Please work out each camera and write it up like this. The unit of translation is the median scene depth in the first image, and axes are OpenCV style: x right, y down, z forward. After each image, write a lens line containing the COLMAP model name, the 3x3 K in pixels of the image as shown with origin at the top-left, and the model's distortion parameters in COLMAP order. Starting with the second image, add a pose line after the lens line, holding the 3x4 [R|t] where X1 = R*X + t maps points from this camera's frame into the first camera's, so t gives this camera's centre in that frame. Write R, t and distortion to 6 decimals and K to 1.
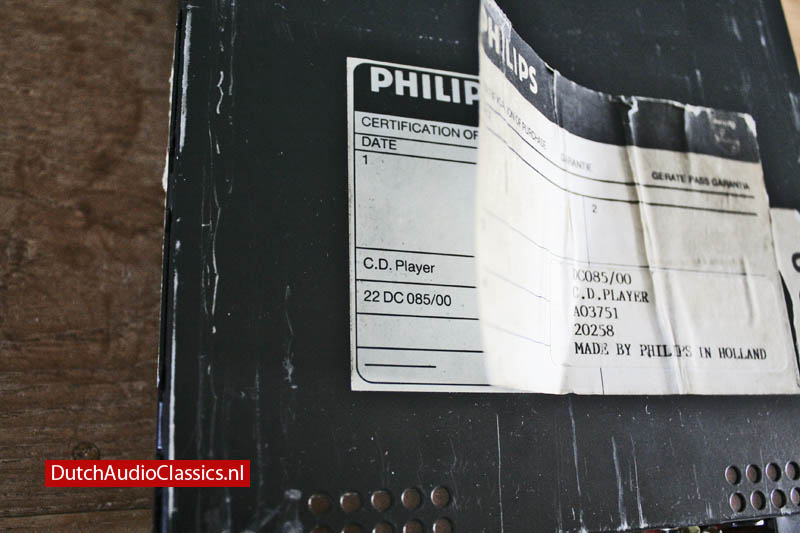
lens RADIAL K [[618.2, 0, 399.7], [0, 618.2, 247.3], [0, 0, 1]] dist [-0.099885, 0.064682]
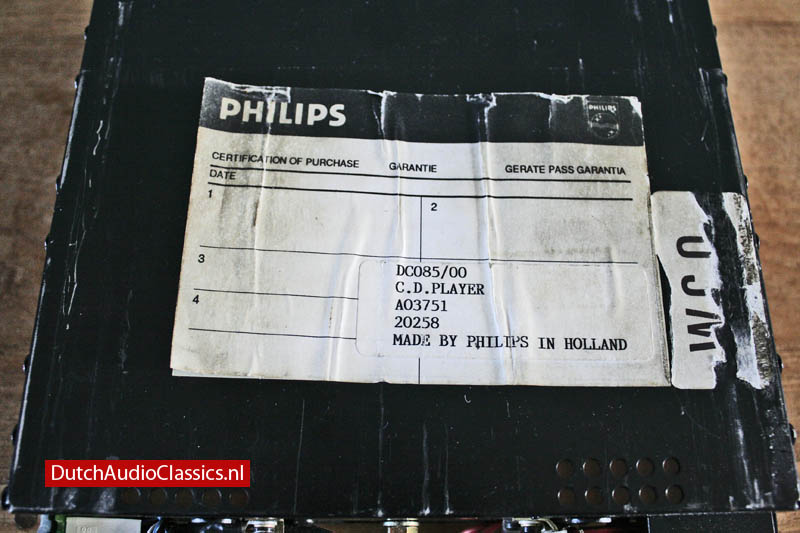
lens RADIAL K [[618.2, 0, 399.7], [0, 618.2, 247.3], [0, 0, 1]] dist [-0.099885, 0.064682]
pose [[0.966960, -0.064297, -0.246685, 0.528577], [0.054002, 0.997373, -0.048281, 0.054307], [0.249141, 0.033364, 0.967892, -0.024379]]
